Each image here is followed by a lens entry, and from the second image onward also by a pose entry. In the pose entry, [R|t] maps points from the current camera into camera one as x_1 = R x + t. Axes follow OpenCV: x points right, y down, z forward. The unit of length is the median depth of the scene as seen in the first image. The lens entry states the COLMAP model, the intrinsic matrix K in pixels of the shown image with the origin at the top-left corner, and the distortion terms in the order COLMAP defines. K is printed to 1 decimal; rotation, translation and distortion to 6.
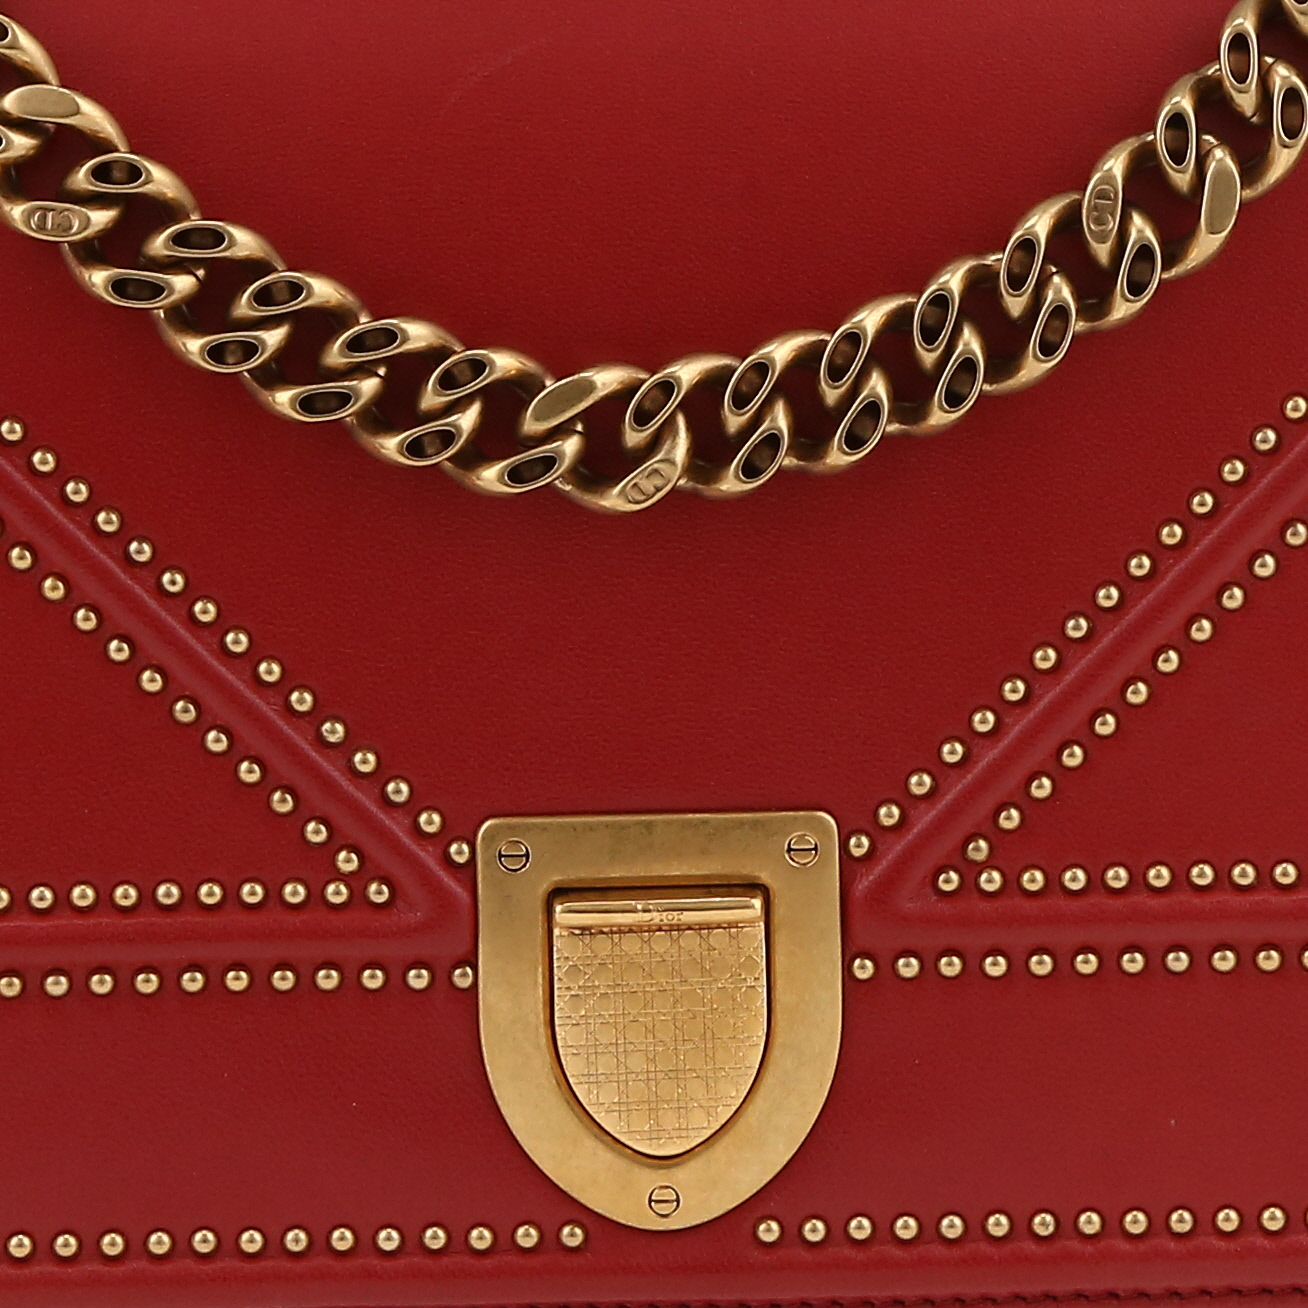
lens RADIAL K [[4075.3, 0, 724.3], [0, 4075.3, 591.1], [0, 0, 1]] dist [0.125482, 0.000000]
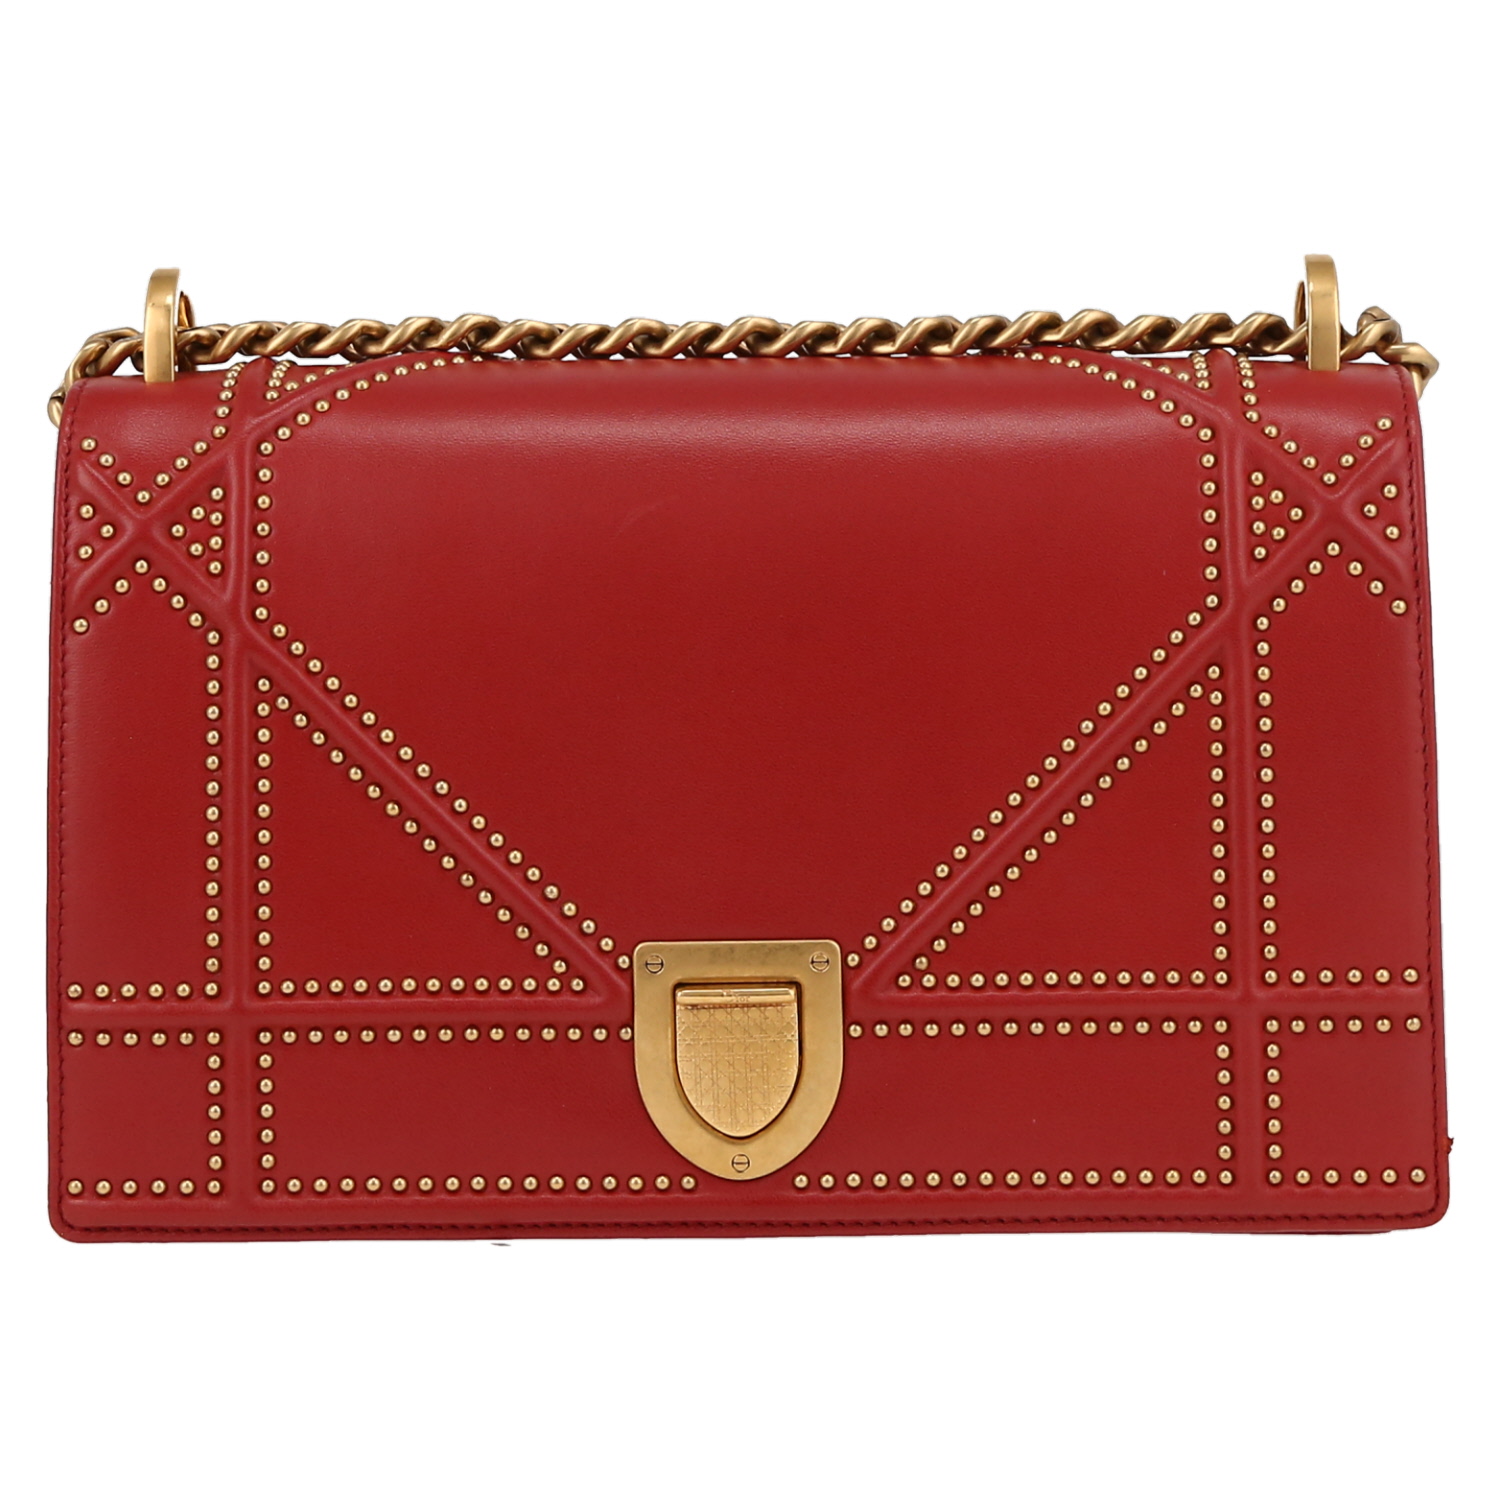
lens RADIAL K [[4673.5, 0, 762.4], [0, 4673.5, 853.2], [0, 0, 1]] dist [0.125482, 0.000000]
pose [[0.998444, 0.006343, -0.055399, 0.104416], [-0.004912, 0.999652, 0.025919, -0.034431], [0.055545, -0.025606, 0.998128, -0.987197]]
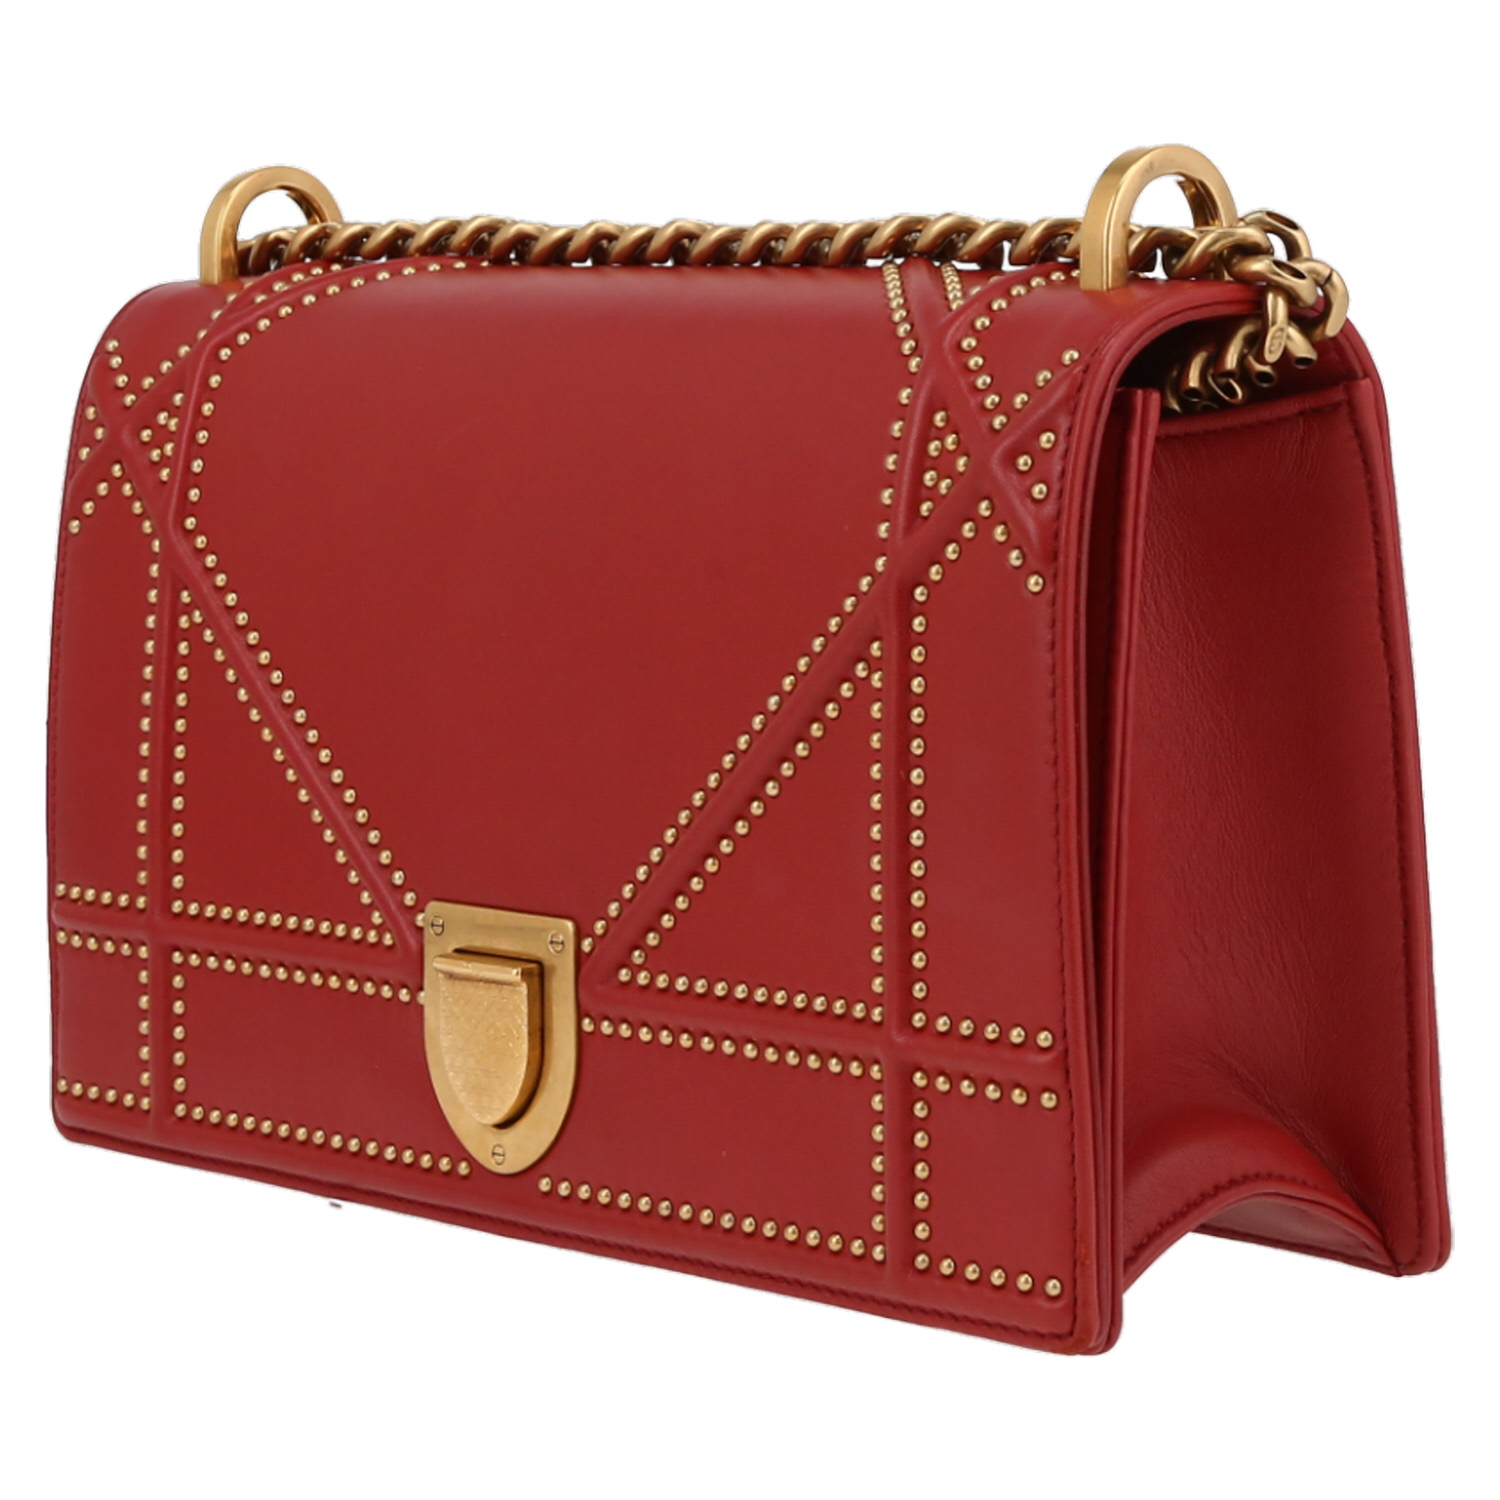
lens RADIAL K [[4673.5, 0, 747.5], [0, 4673.5, 749.1], [0, 0, 1]] dist [0.125482, 0.000000]
pose [[0.679853, 0.086618, -0.728215, 1.355220], [-0.061980, 0.996234, 0.060634, -0.122401], [0.730724, 0.003913, 0.682661, -0.162898]]
